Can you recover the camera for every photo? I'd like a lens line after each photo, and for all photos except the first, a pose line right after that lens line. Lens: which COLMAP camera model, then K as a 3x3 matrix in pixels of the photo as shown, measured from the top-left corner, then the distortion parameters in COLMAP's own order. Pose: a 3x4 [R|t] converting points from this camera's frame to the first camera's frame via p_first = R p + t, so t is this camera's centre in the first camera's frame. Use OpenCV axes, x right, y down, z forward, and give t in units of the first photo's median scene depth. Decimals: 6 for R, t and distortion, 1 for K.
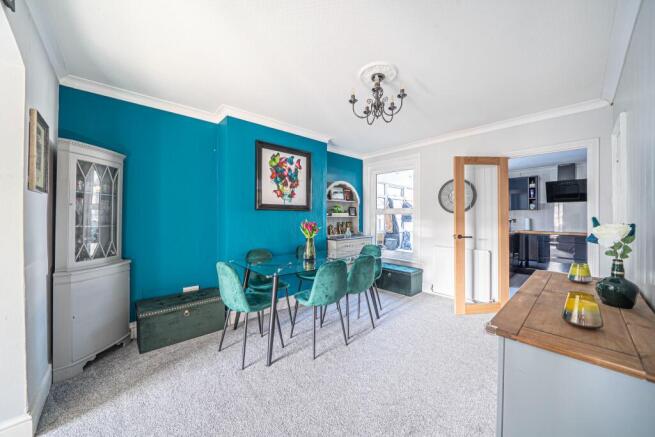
lens RADIAL K [[241.6, 0, 327.5], [0, 241.6, 218.5], [0, 0, 1]] dist [-0.000159, -0.000072]
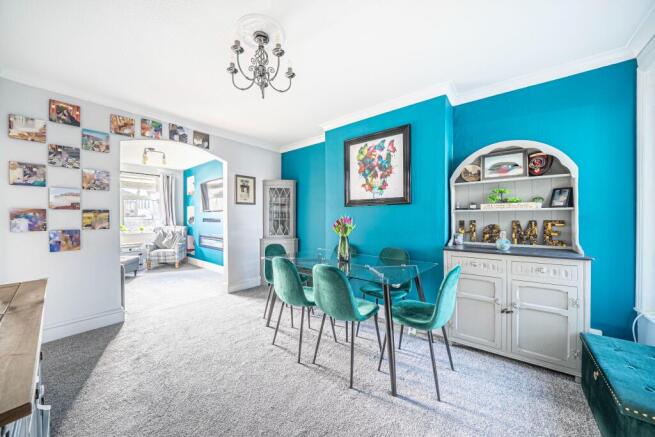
lens RADIAL K [[236.0, 0, 327.5], [0, 236.0, 218.5], [0, 0, 1]] dist [-0.001179, -0.000071]
pose [[0.118330, 0.012575, -0.992895, 0.665108], [-0.000635, 0.999921, 0.012588, 0.005338], [0.992974, -0.000859, 0.118329, 0.721744]]
